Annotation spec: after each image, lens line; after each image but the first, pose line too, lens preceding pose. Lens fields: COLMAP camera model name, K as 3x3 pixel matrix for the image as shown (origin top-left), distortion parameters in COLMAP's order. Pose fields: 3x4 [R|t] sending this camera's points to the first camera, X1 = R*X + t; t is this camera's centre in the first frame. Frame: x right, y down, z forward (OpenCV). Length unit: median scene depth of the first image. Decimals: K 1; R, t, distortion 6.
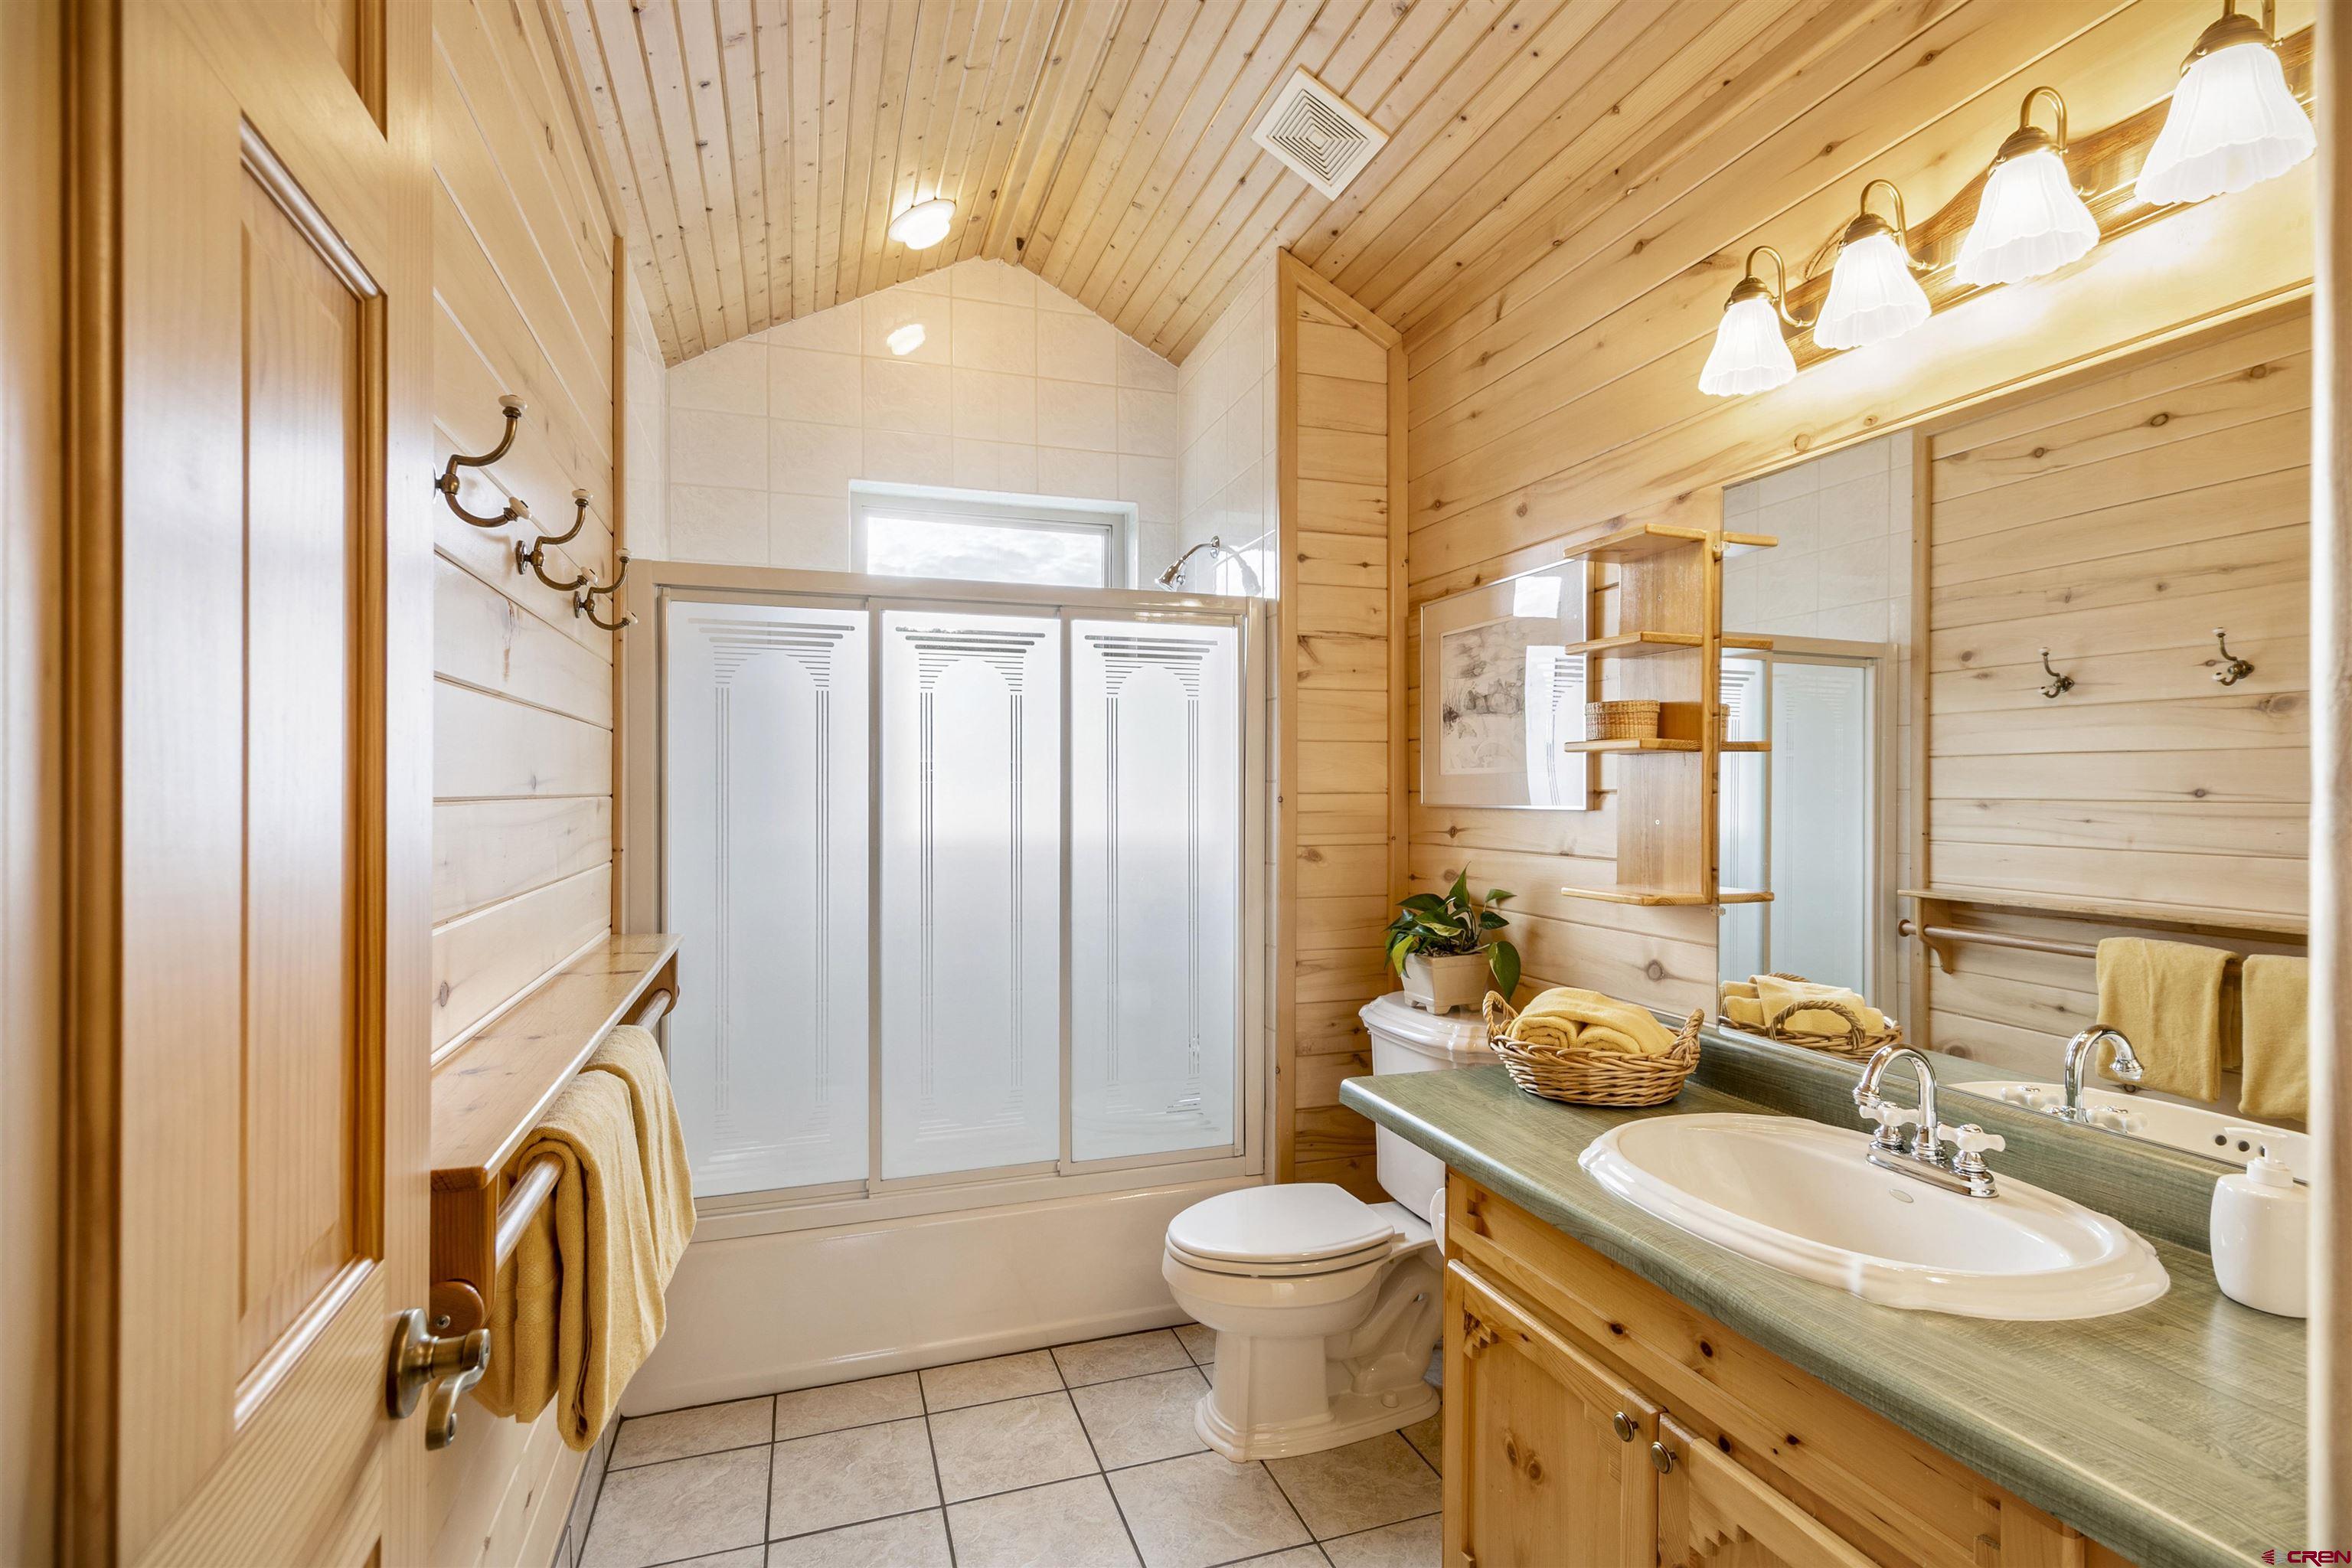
lens RADIAL K [[1097.8, 0, 1179.3], [0, 1097.8, 783.5], [0, 0, 1]] dist [-0.010006, -0.000429]
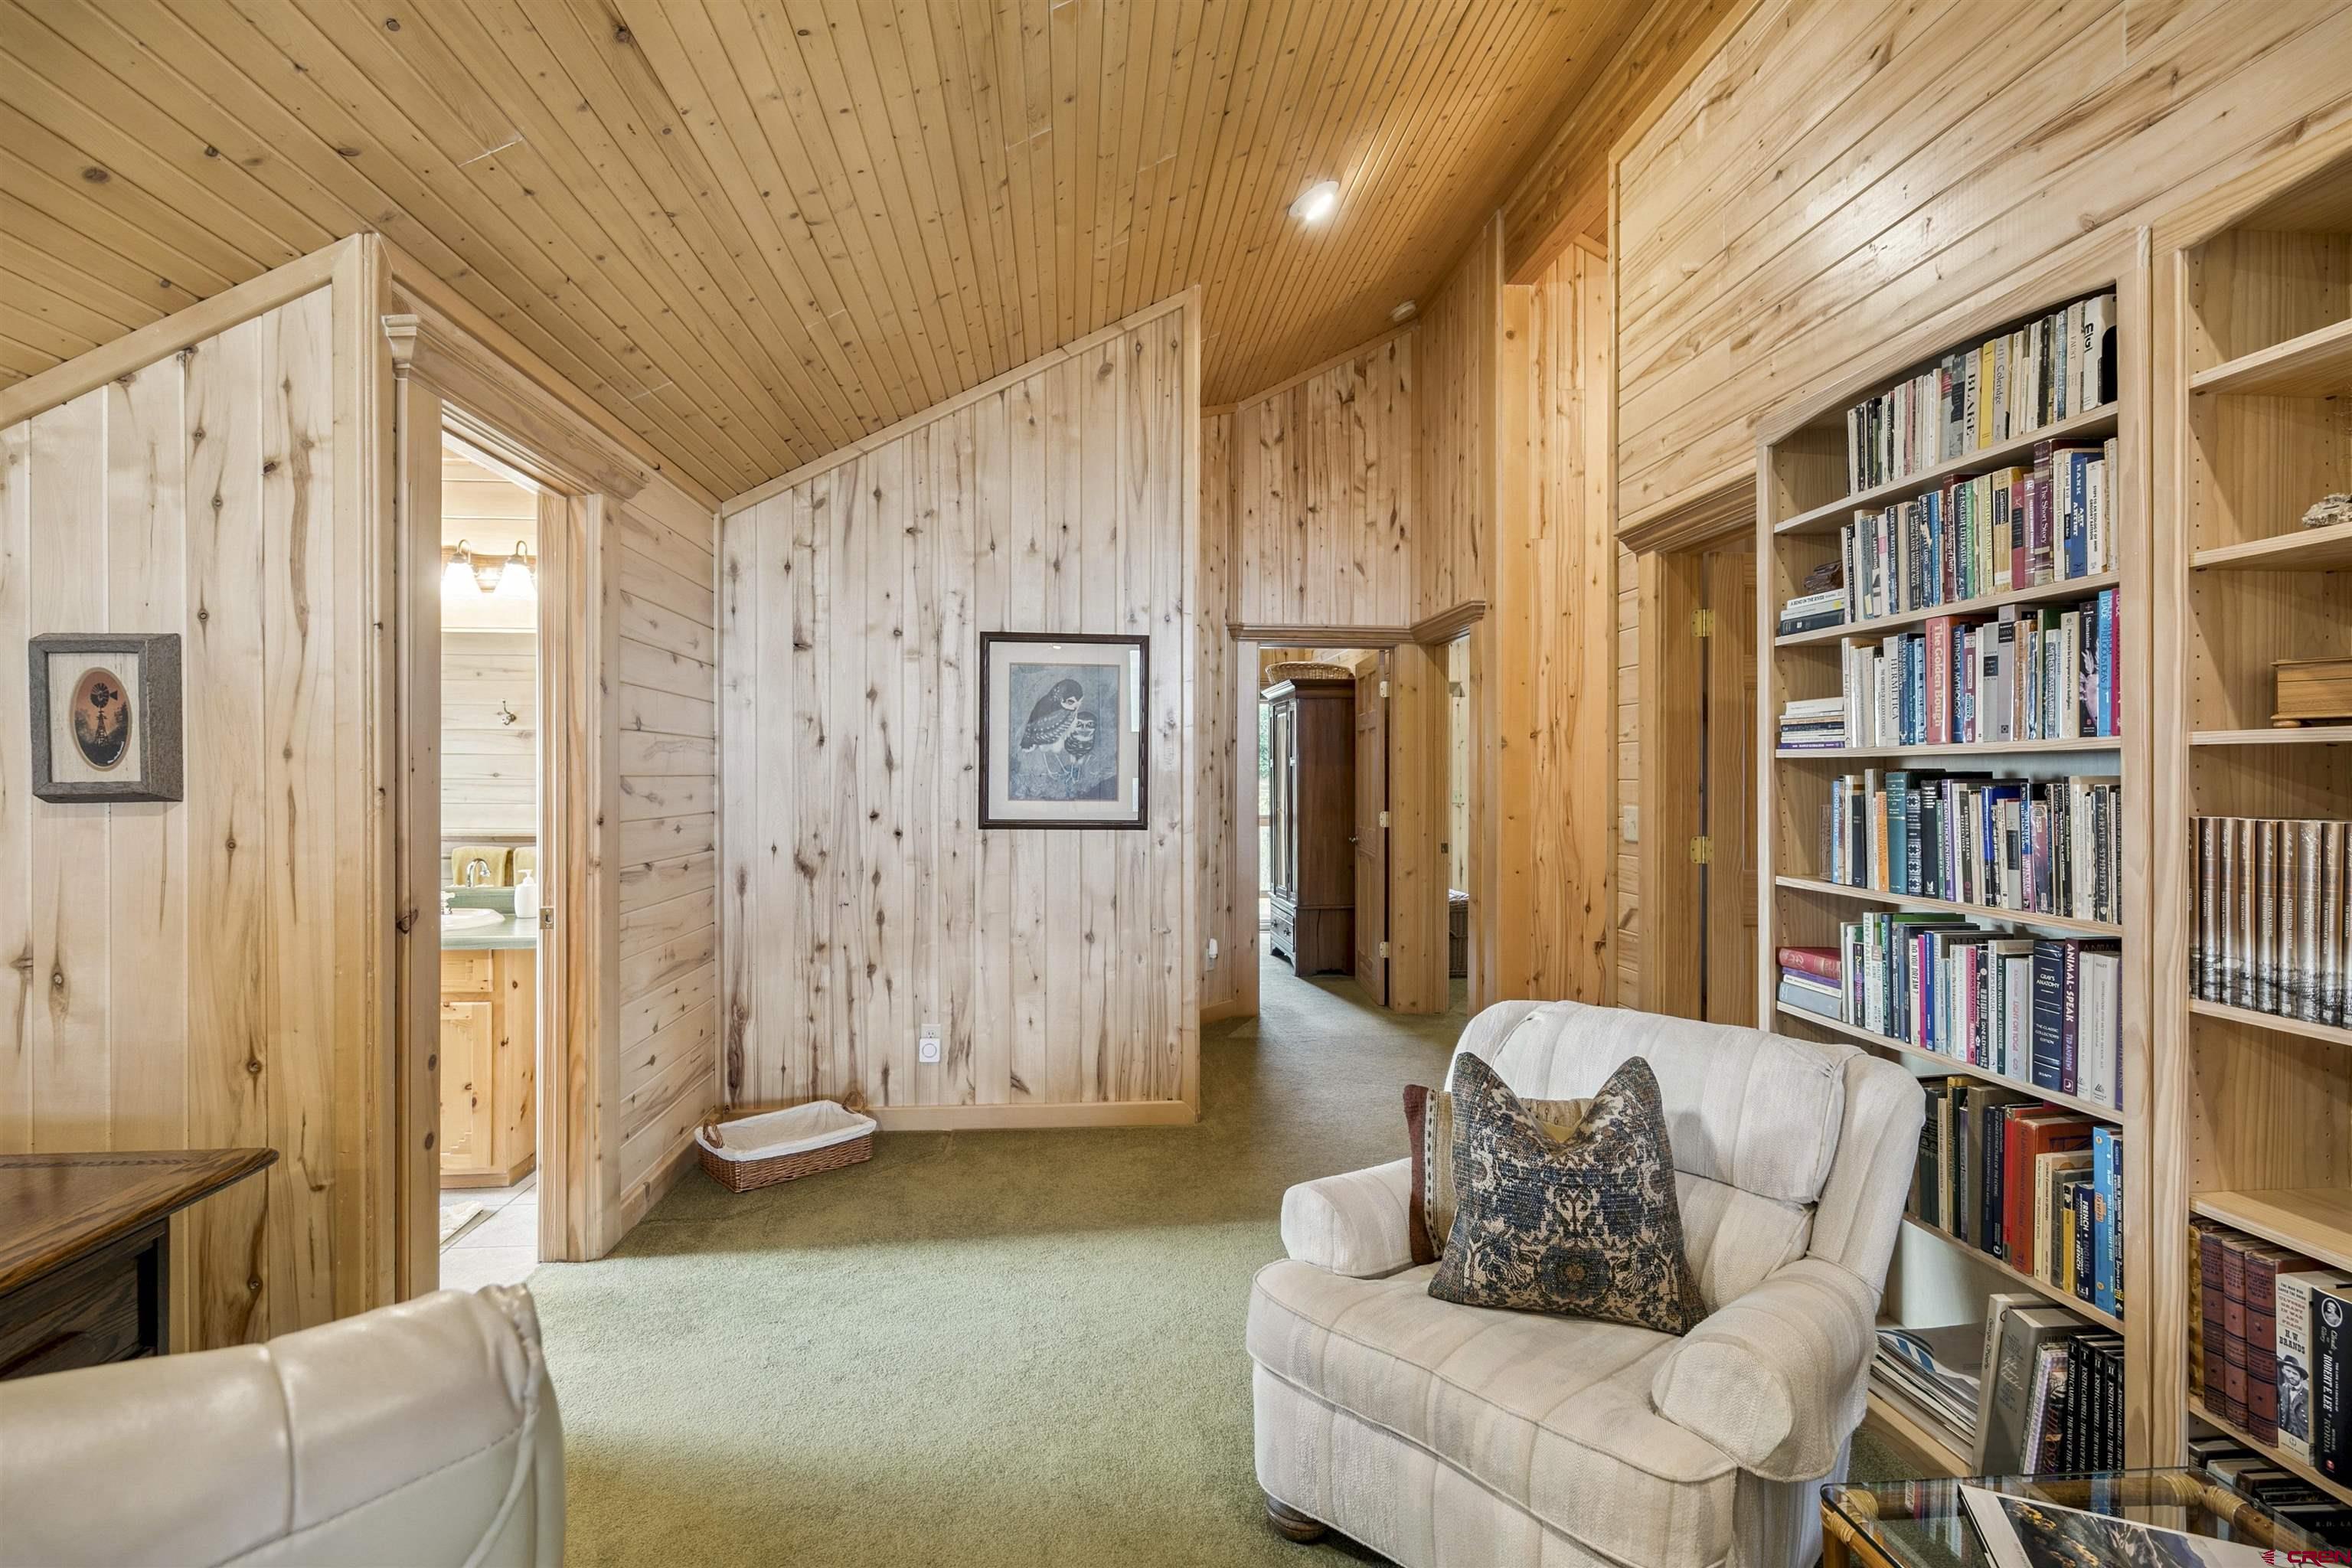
lens RADIAL K [[1097.8, 0, 1181.9], [0, 1097.8, 782.9], [0, 0, 1]] dist [-0.010006, -0.000429]
pose [[0.226554, -0.003693, 0.973992, -0.505803], [-0.012614, 0.999898, 0.006725, -0.004463], [-0.973917, -0.013809, 0.226484, -0.476774]]
